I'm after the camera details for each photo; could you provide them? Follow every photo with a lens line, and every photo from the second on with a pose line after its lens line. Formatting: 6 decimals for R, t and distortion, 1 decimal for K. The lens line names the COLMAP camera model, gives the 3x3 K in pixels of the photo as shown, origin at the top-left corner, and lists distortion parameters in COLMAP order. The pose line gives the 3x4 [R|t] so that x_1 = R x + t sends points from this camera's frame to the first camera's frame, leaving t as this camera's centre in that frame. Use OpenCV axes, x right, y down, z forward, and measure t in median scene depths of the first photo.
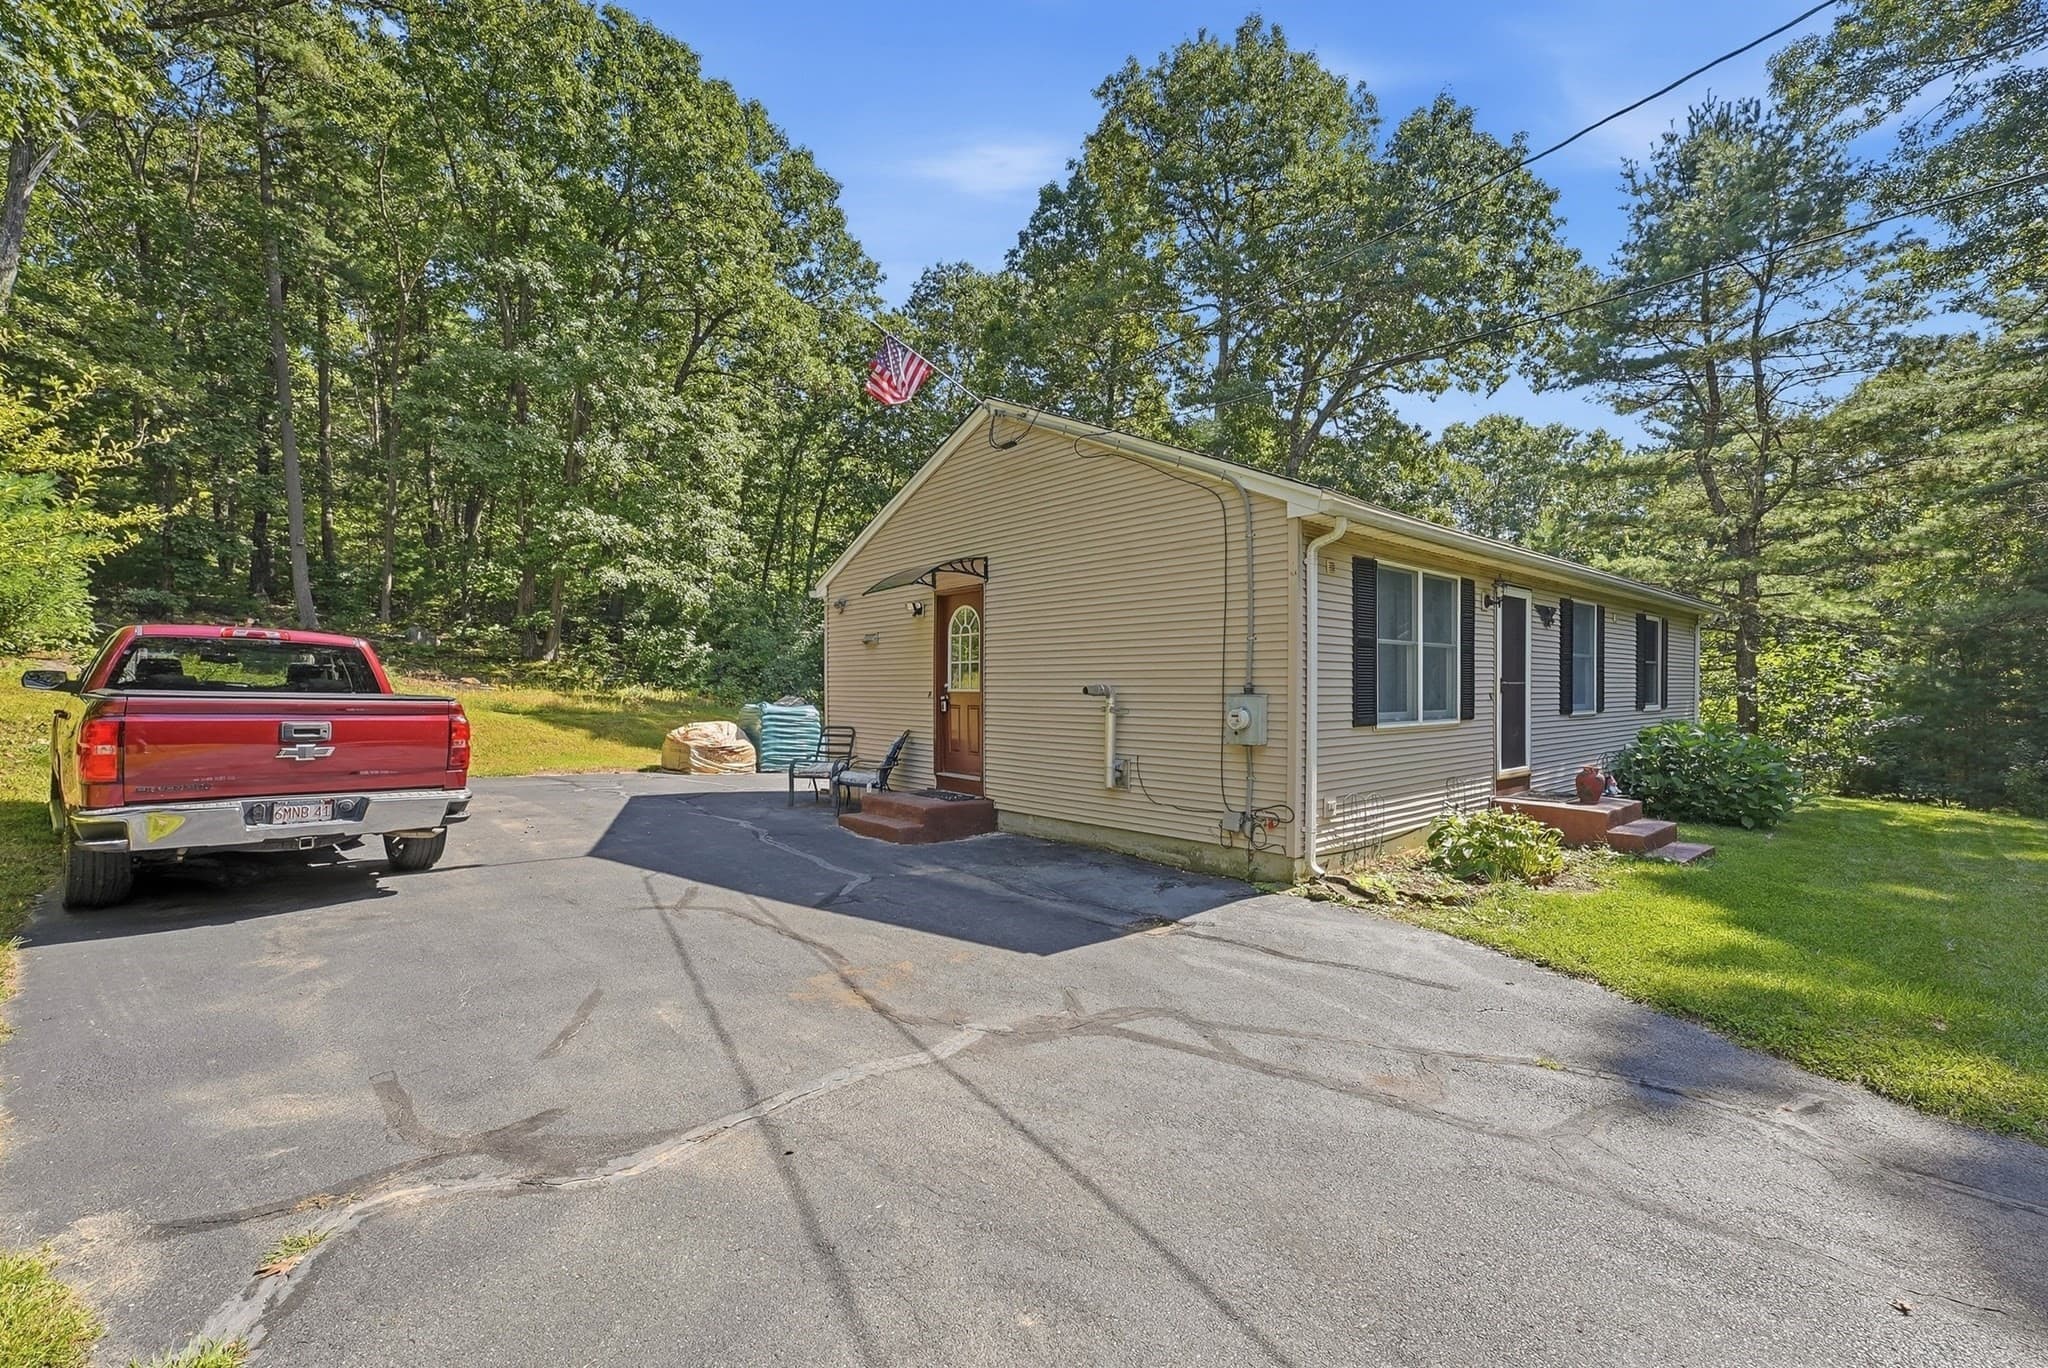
lens RADIAL K [[907.4, 0, 1020.0], [0, 907.4, 716.2], [0, 0, 1]] dist [-0.014176, 0.019054]
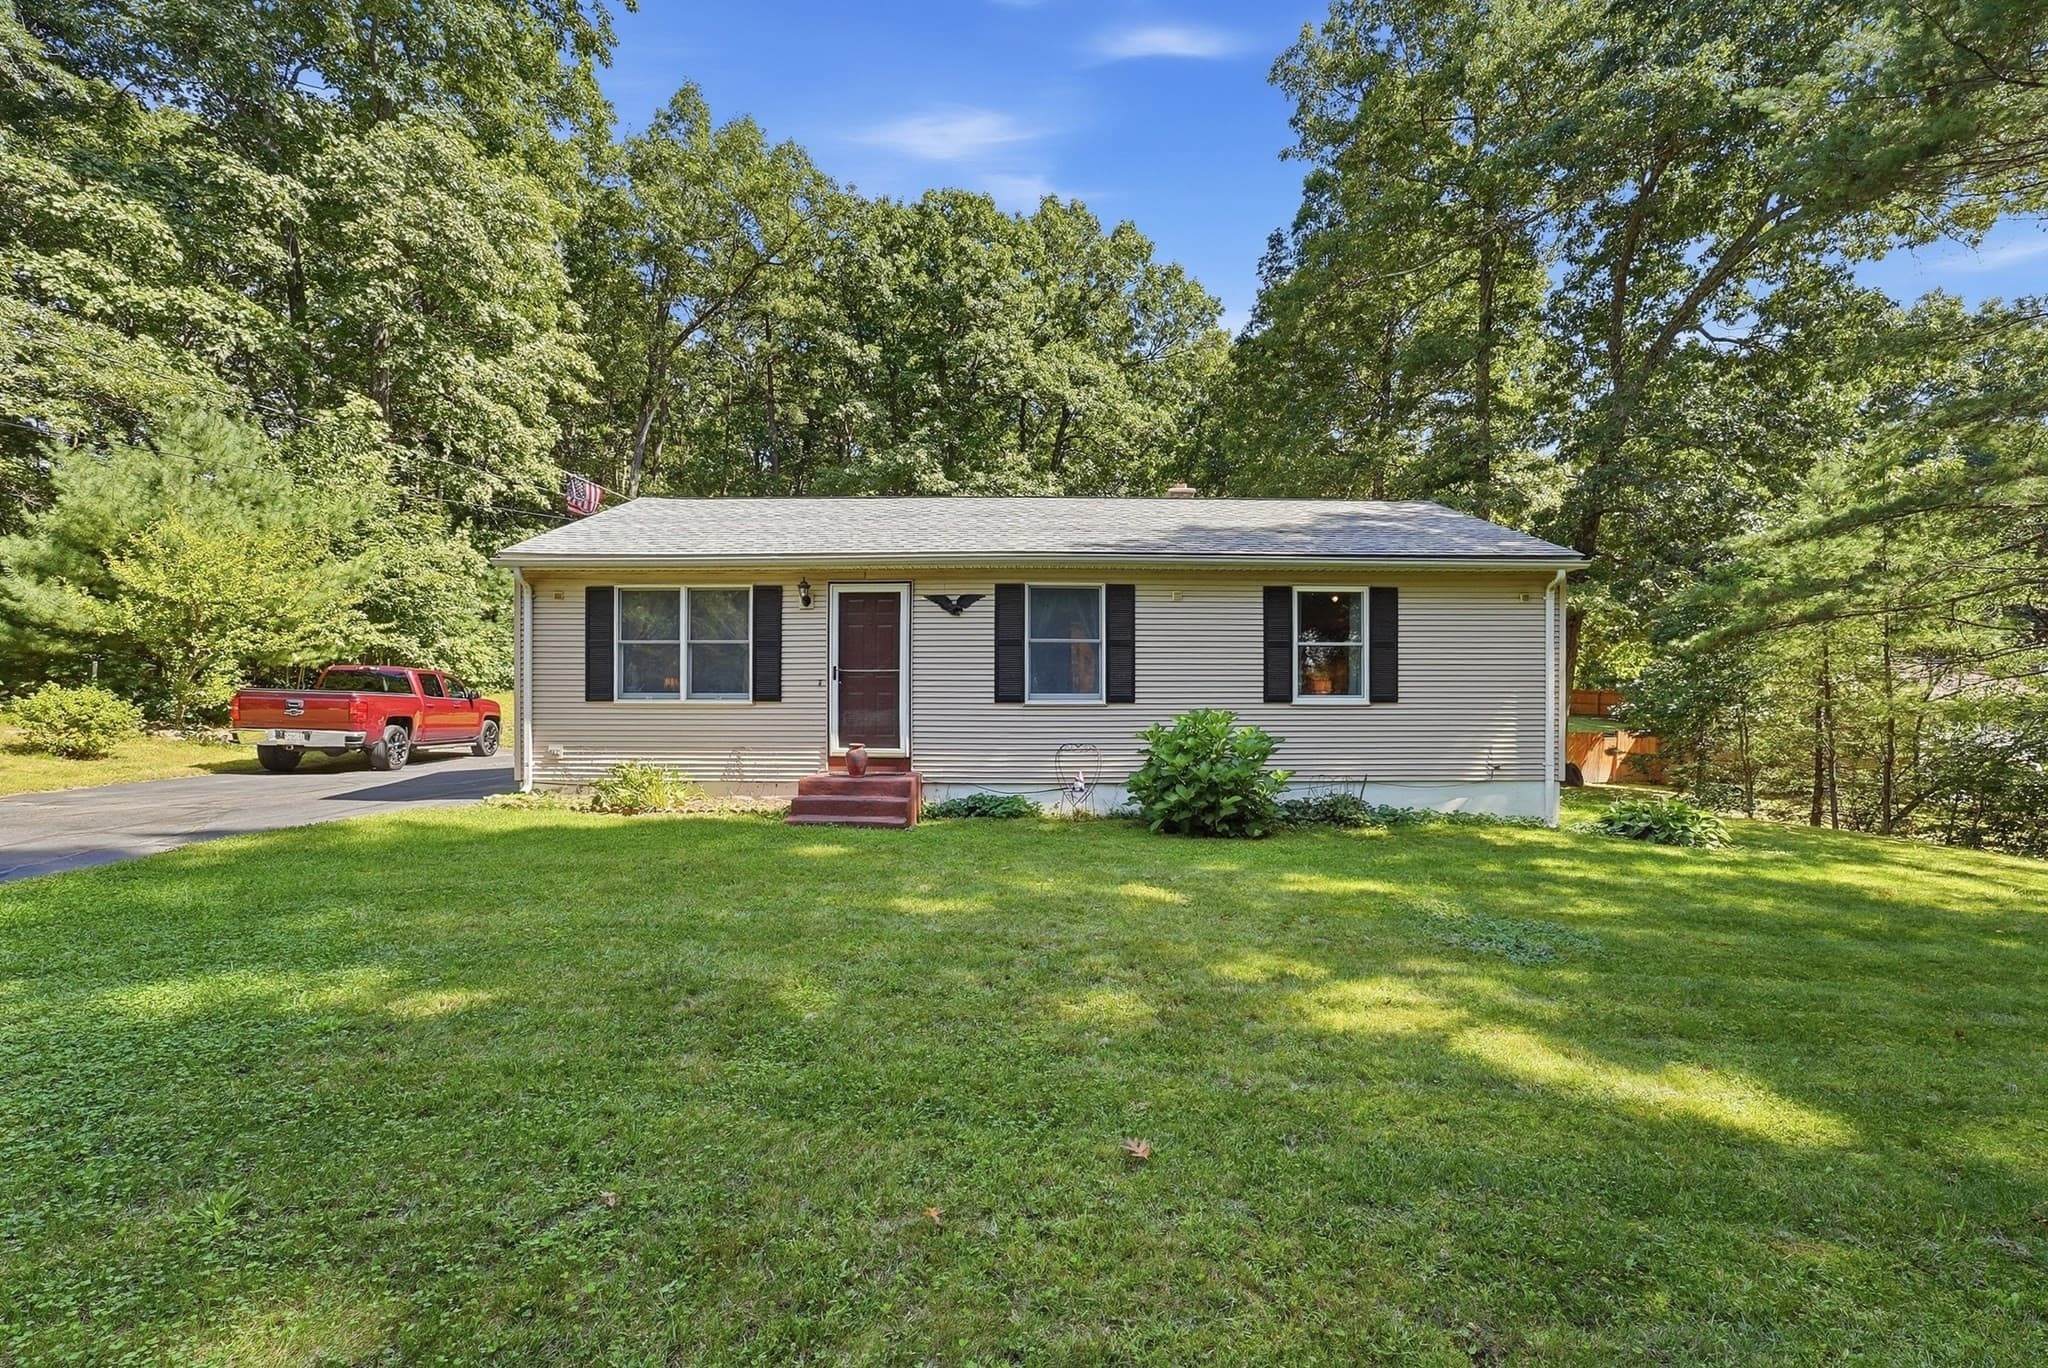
lens RADIAL K [[907.4, 0, 1020.0], [0, 907.4, 716.2], [0, 0, 1]] dist [-0.014176, 0.019054]
pose [[0.732911, -0.005523, -0.680302, 1.507153], [-0.022607, 0.999217, -0.032467, 0.055498], [0.679949, 0.039175, 0.732212, 0.333070]]
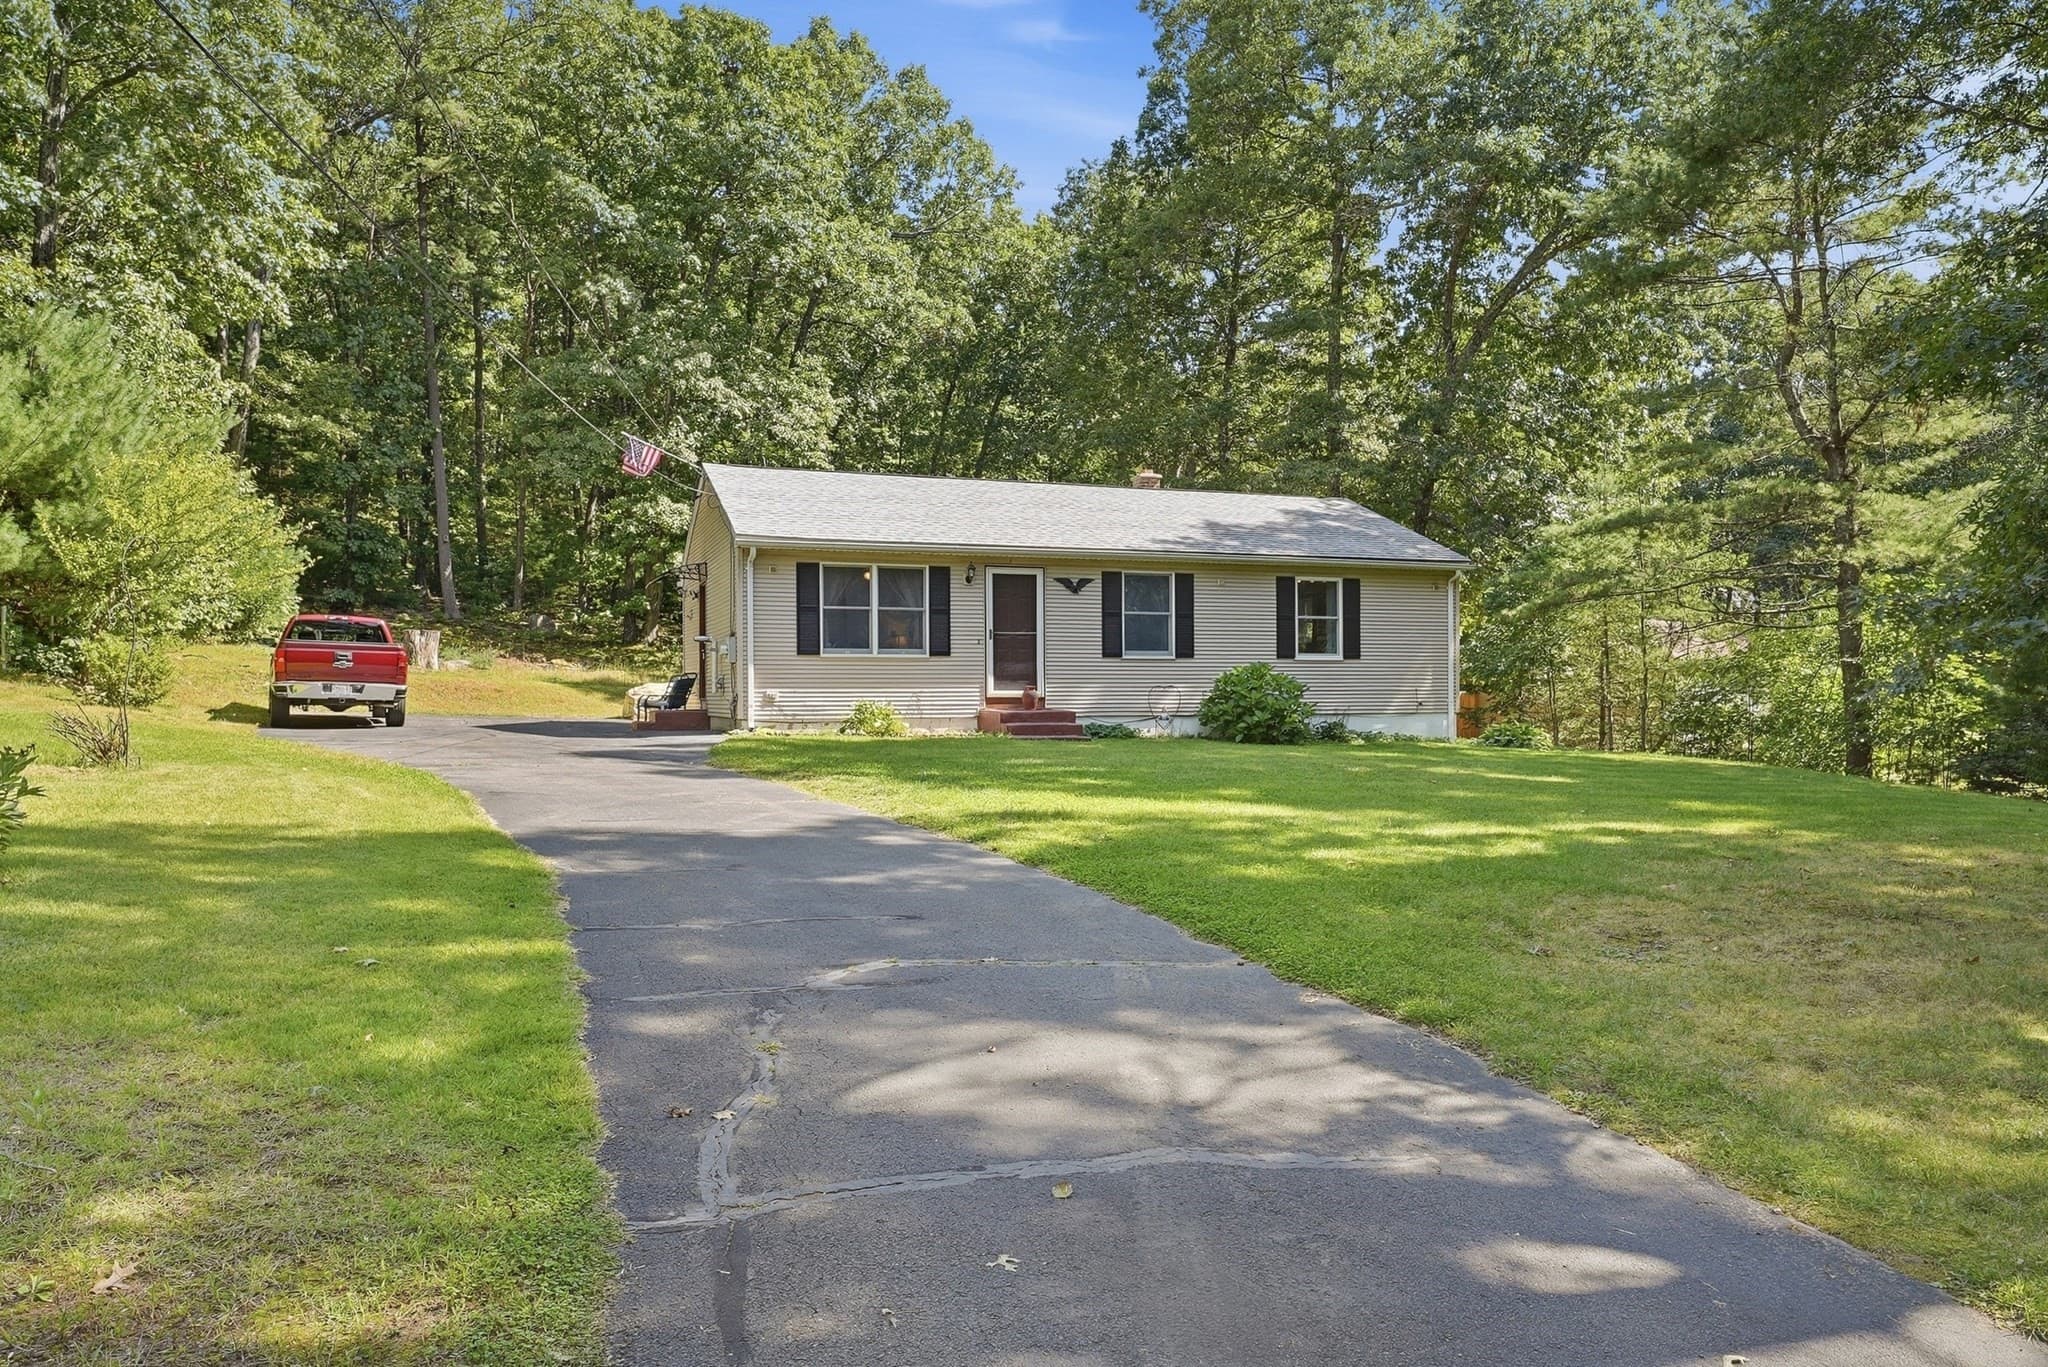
lens RADIAL K [[1612.5, 0, 985.9], [0, 1612.5, 690.6], [0, 0, 1]] dist [0.051669, -0.005550]
pose [[0.920899, -0.008027, -0.389719, 1.603735], [-0.007814, 0.999207, -0.039046, 0.170038], [0.389723, 0.039003, 0.920106, -1.502705]]
